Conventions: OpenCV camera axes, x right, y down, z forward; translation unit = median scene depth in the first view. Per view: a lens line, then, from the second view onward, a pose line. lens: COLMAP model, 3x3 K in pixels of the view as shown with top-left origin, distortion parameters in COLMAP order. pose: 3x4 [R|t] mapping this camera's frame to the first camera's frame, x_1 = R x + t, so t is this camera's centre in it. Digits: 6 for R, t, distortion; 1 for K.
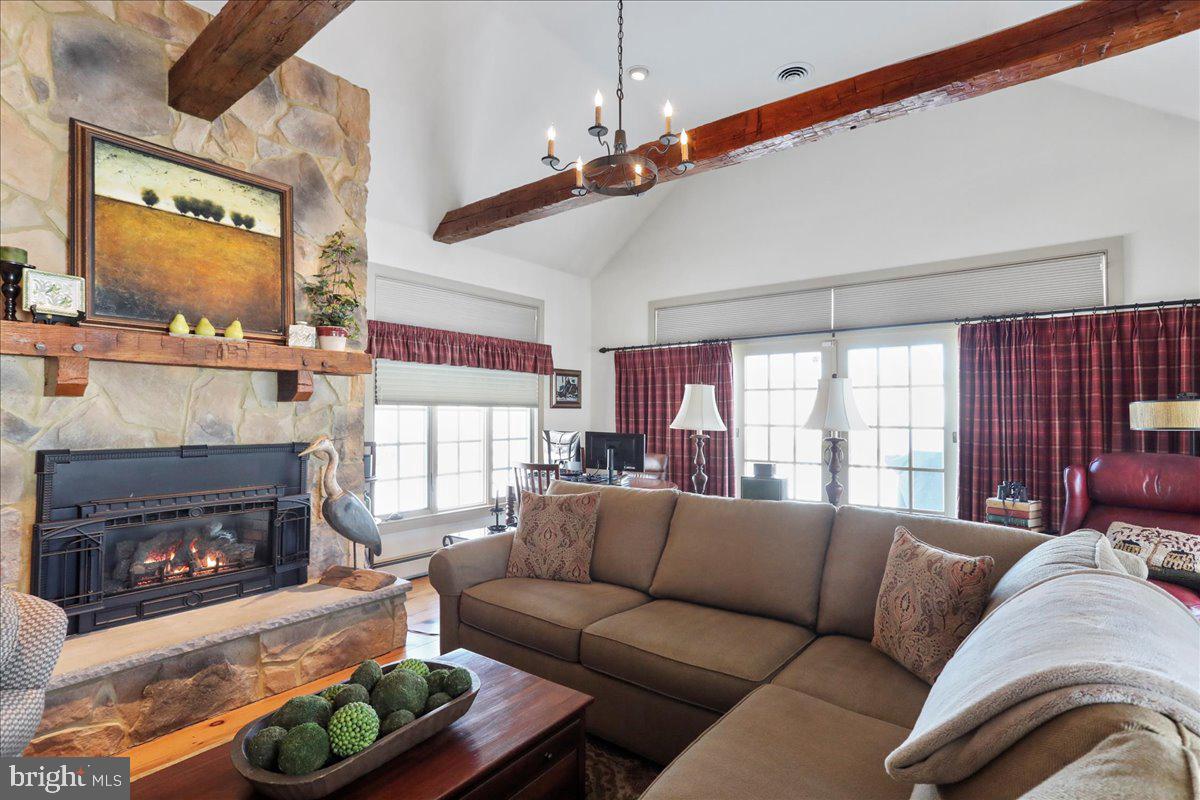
lens RADIAL K [[582.8, 0, 605.9], [0, 582.8, 409.9], [0, 0, 1]] dist [-0.059380, 0.032366]
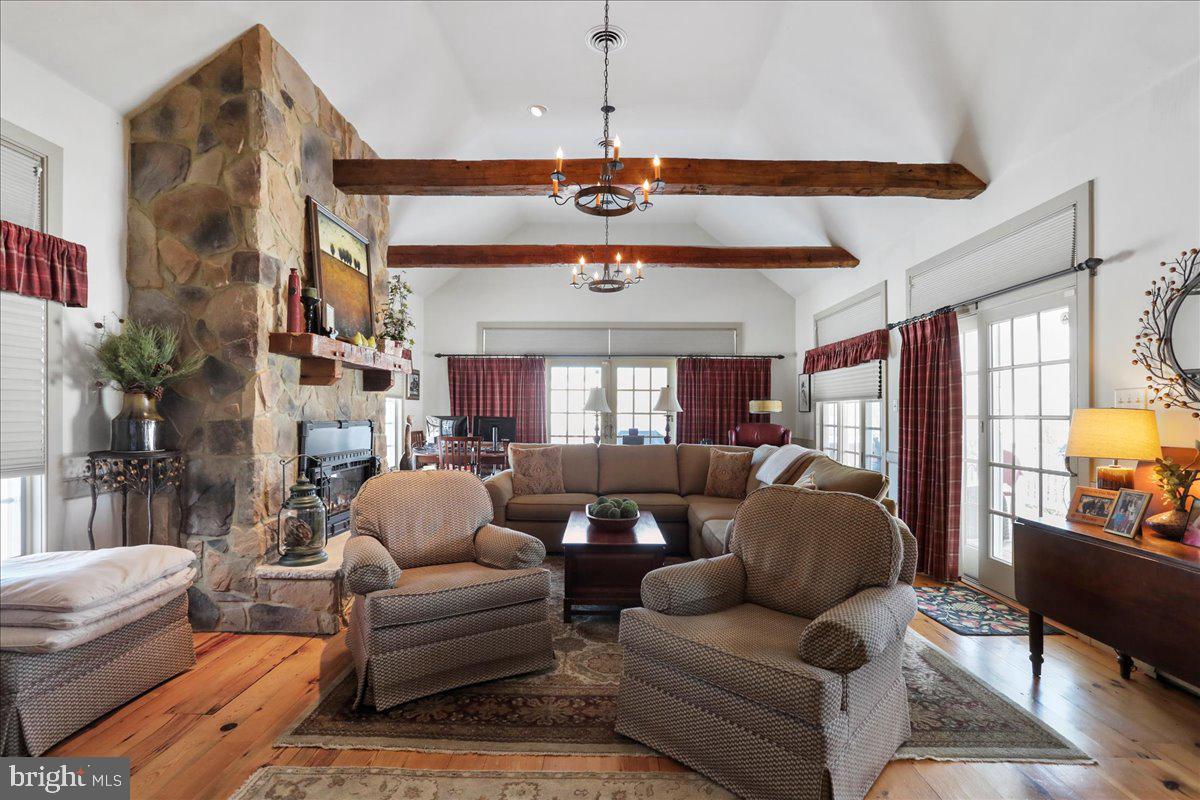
lens RADIAL K [[582.8, 0, 605.9], [0, 582.8, 409.9], [0, 0, 1]] dist [-0.059380, 0.032366]
pose [[0.798216, 0.006308, 0.602338, -0.622225], [-0.010309, 0.999942, 0.003190, 0.014243], [-0.602283, -0.008756, 0.798235, -0.332625]]
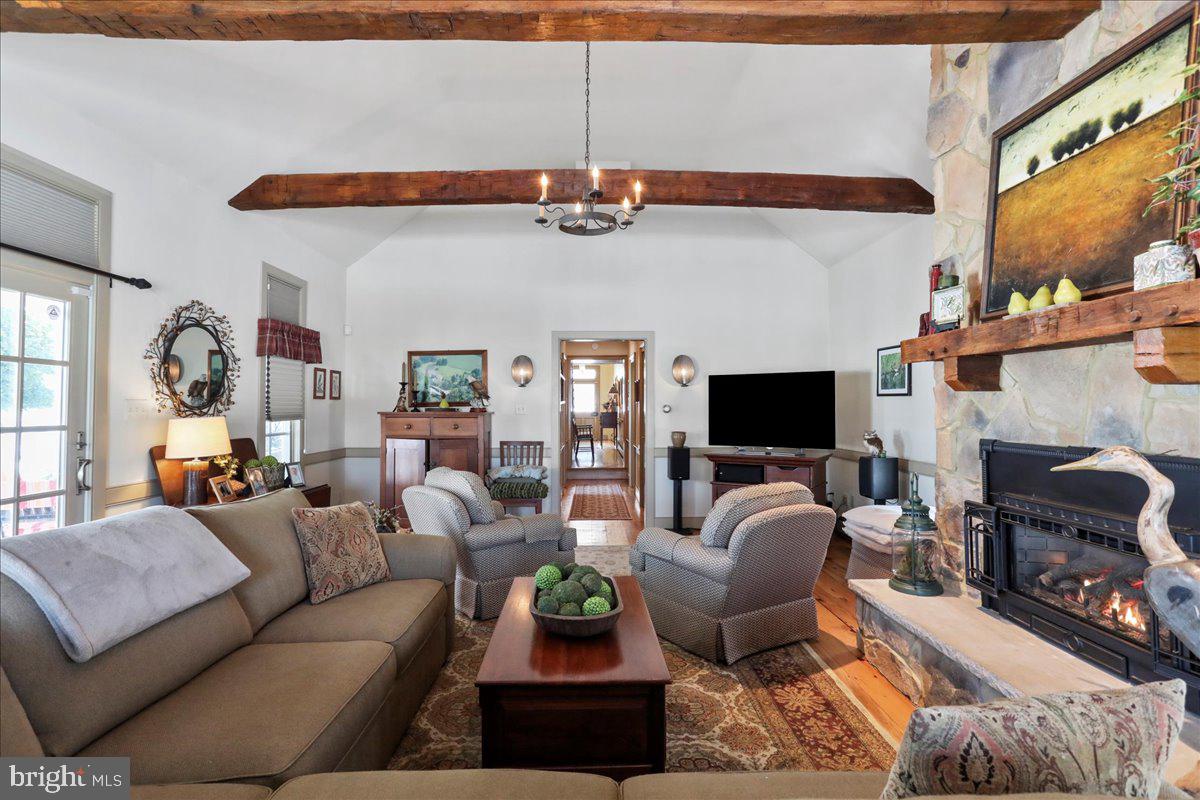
lens RADIAL K [[582.8, 0, 605.9], [0, 582.8, 409.9], [0, 0, 1]] dist [-0.059380, 0.032366]
pose [[-0.777855, -0.003171, -0.628436, 0.156865], [0.000860, 0.999981, -0.006111, 0.009390], [0.628443, -0.005294, -0.777837, 0.700247]]
